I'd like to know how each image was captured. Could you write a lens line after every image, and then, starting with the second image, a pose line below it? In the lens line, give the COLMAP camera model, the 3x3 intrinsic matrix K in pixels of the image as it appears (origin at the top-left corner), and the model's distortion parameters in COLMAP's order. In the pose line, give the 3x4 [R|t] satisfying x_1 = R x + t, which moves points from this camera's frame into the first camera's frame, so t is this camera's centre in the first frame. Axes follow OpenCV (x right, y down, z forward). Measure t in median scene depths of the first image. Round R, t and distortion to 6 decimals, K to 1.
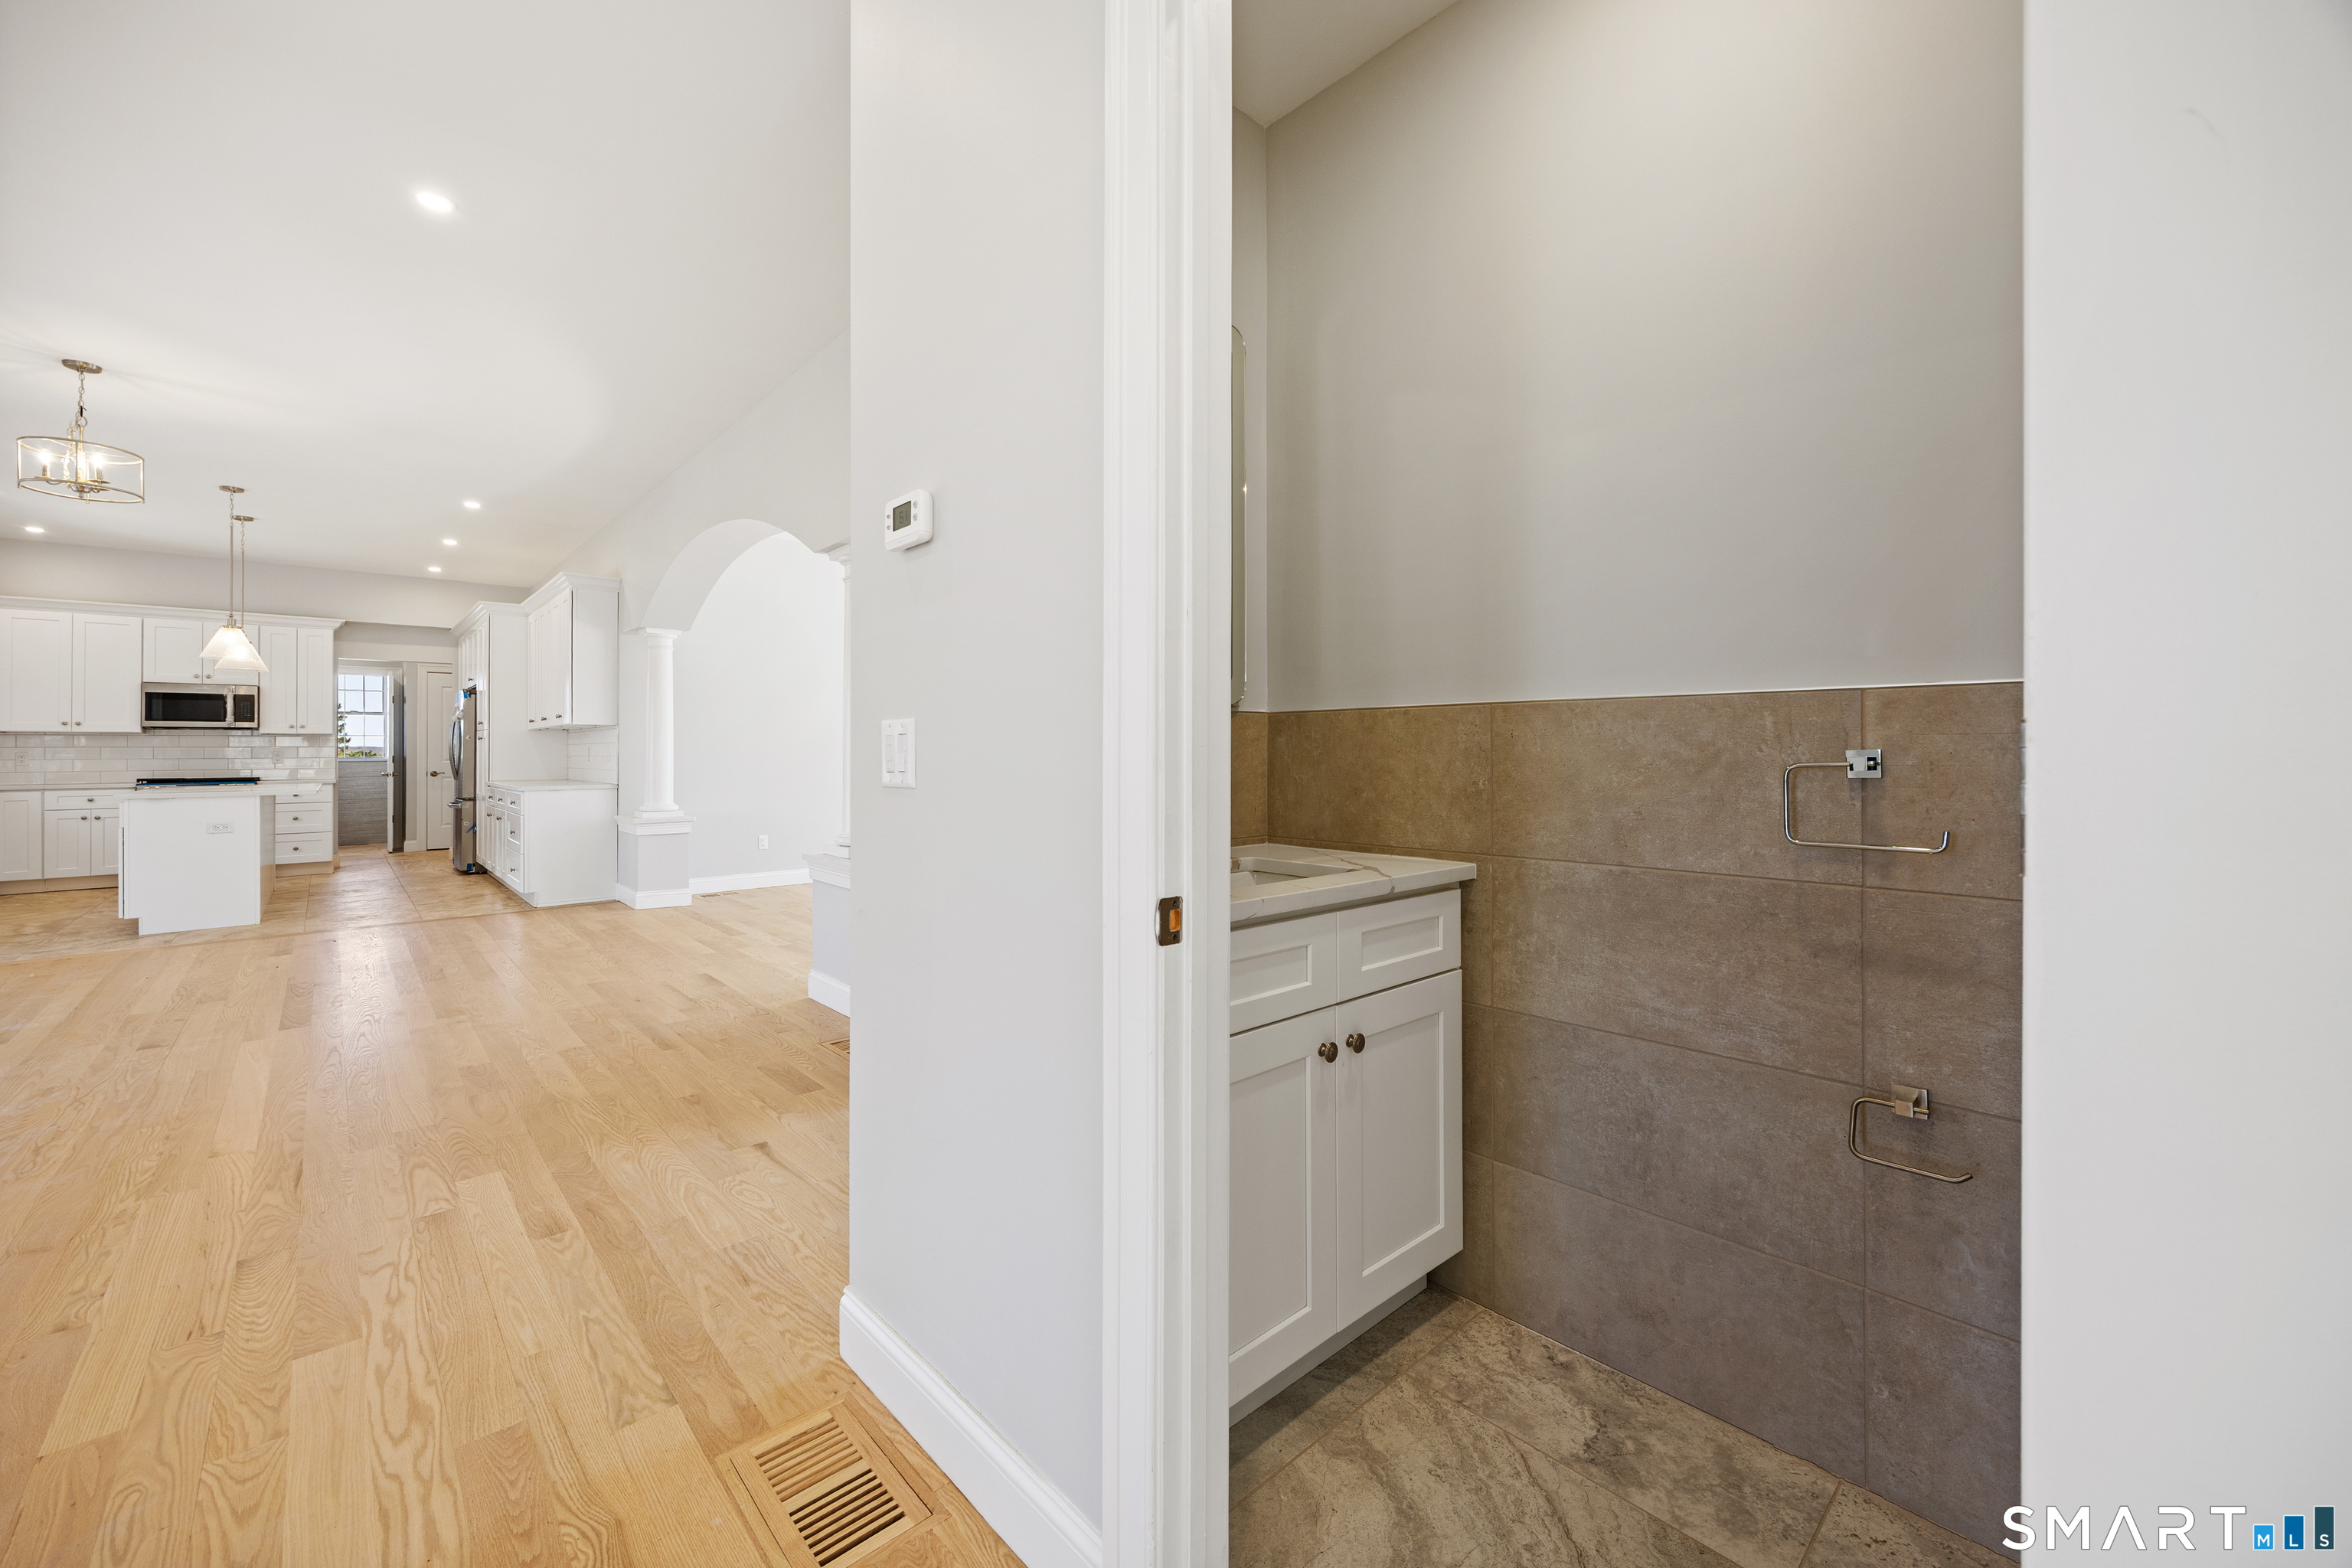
lens RADIAL K [[917.2, 0, 1147.2], [0, 917.2, 764.9], [0, 0, 1]] dist [0.008089, 0.000350]
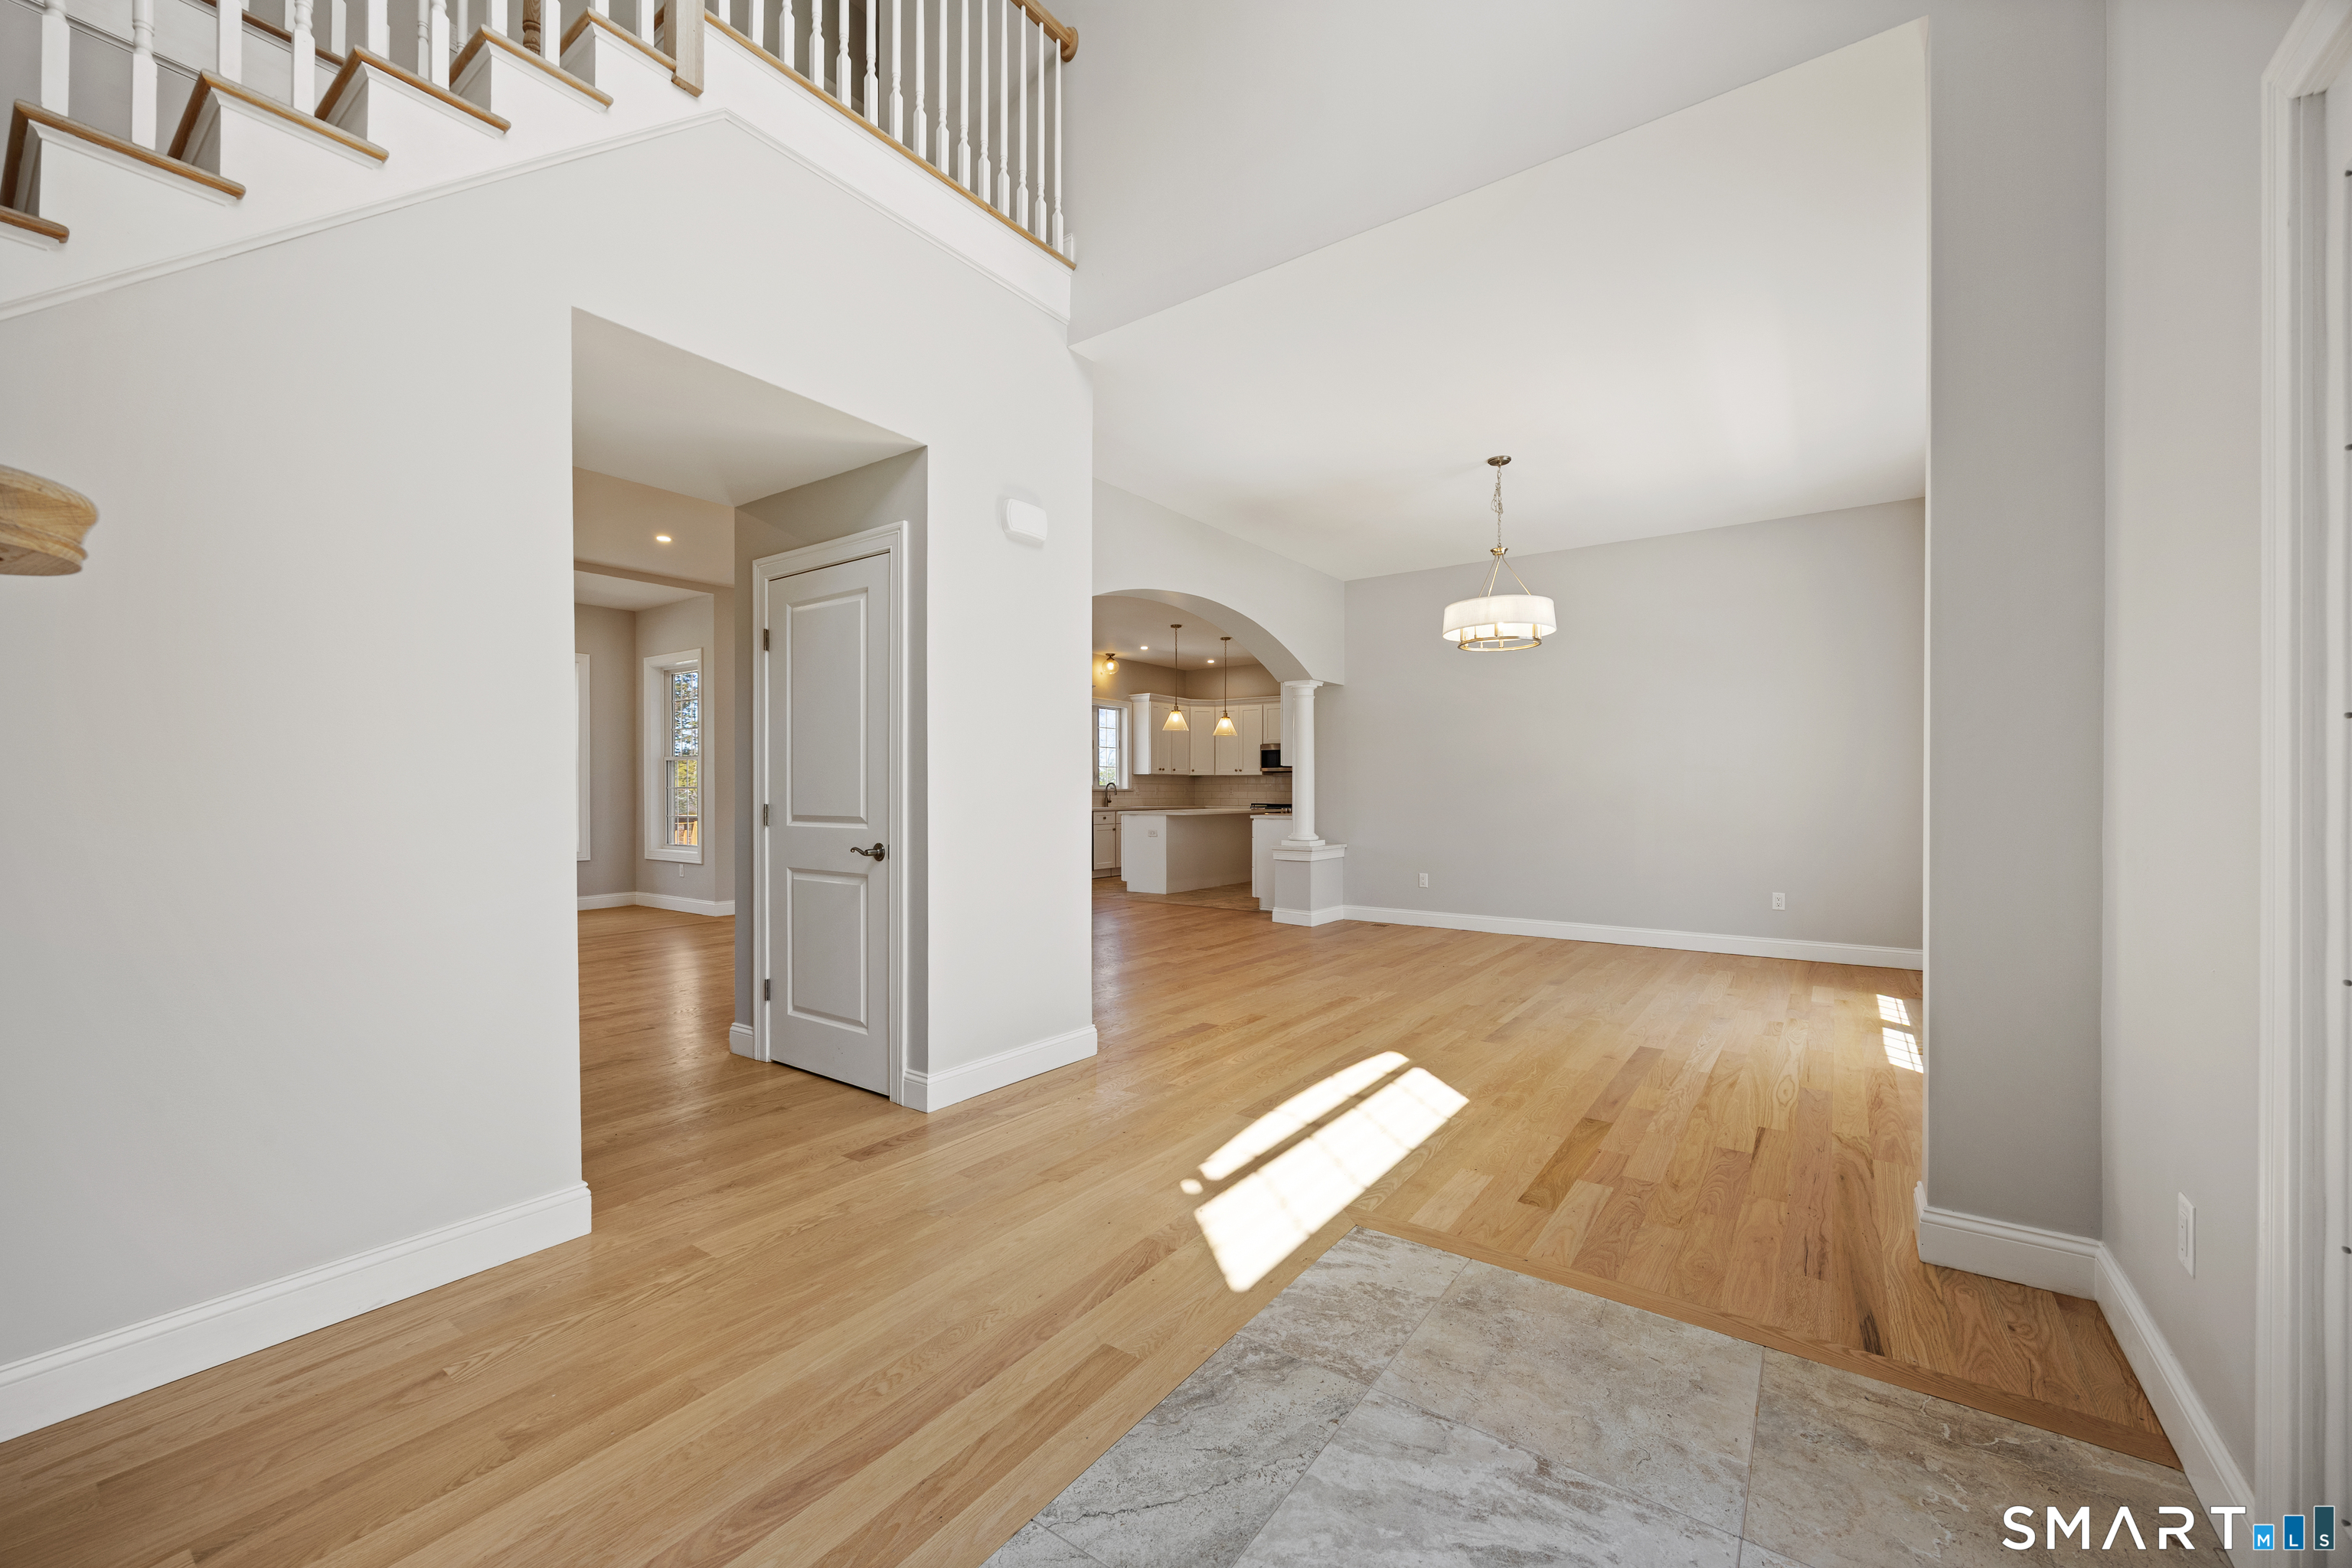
lens RADIAL K [[917.2, 0, 1172.9], [0, 917.2, 787.3], [0, 0, 1]] dist [0.008089, 0.000350]
pose [[0.217416, -0.000771, -0.976079, 0.445269], [-0.008736, 0.999958, -0.002736, -0.007840], [0.976040, 0.009122, 0.217400, 0.494888]]
